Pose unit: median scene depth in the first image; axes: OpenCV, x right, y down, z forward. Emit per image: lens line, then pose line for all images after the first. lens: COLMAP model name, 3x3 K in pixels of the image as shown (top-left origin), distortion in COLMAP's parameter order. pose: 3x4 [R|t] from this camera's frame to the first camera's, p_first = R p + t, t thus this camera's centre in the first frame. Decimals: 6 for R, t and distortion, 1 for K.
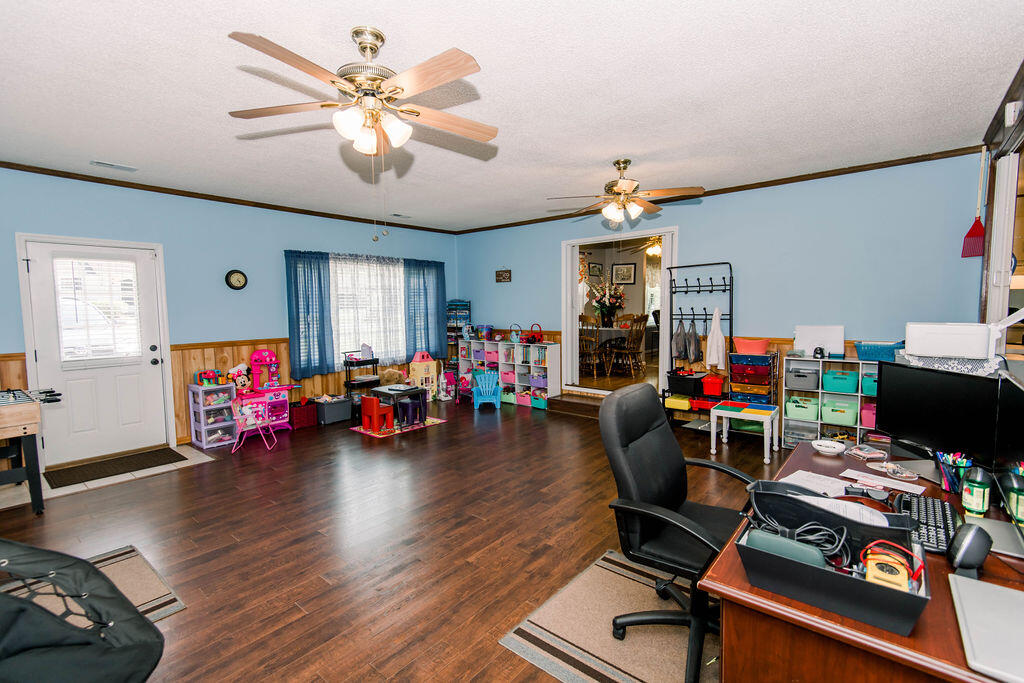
lens RADIAL K [[466.1, 0, 510.5], [0, 466.1, 341.9], [0, 0, 1]] dist [0.024177, -0.008523]
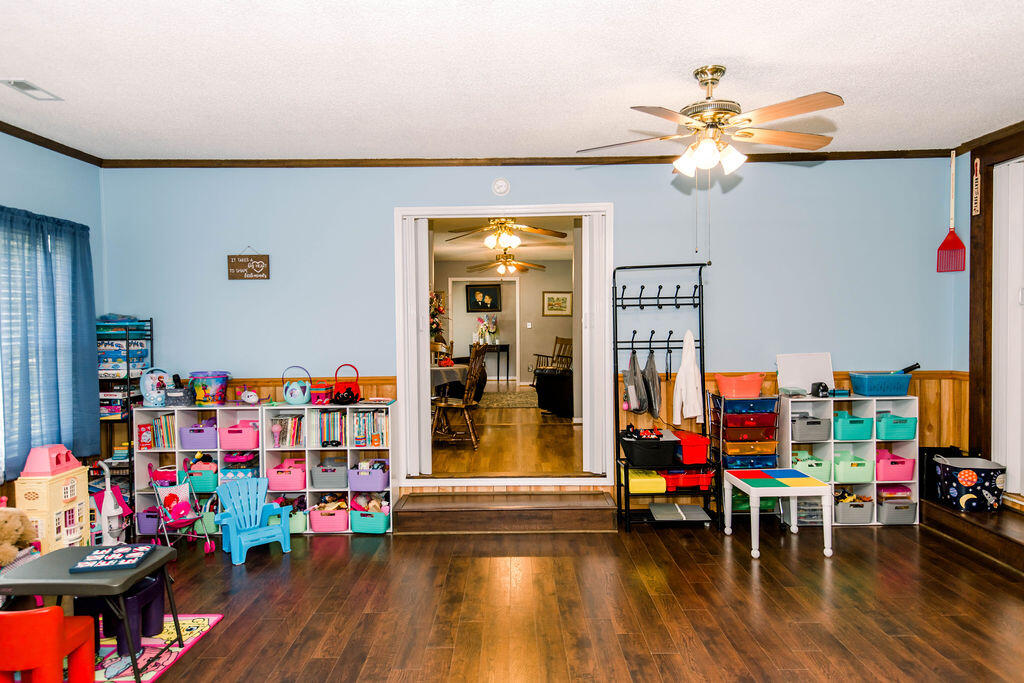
lens RADIAL K [[667.4, 0, 515.0], [0, 667.4, 340.8], [0, 0, 1]] dist [0.026902, 0.001180]
pose [[0.762424, -0.012461, 0.646958, -0.278715], [0.053619, 0.997593, -0.043975, -0.023139], [-0.644852, 0.068217, 0.761257, 0.338016]]
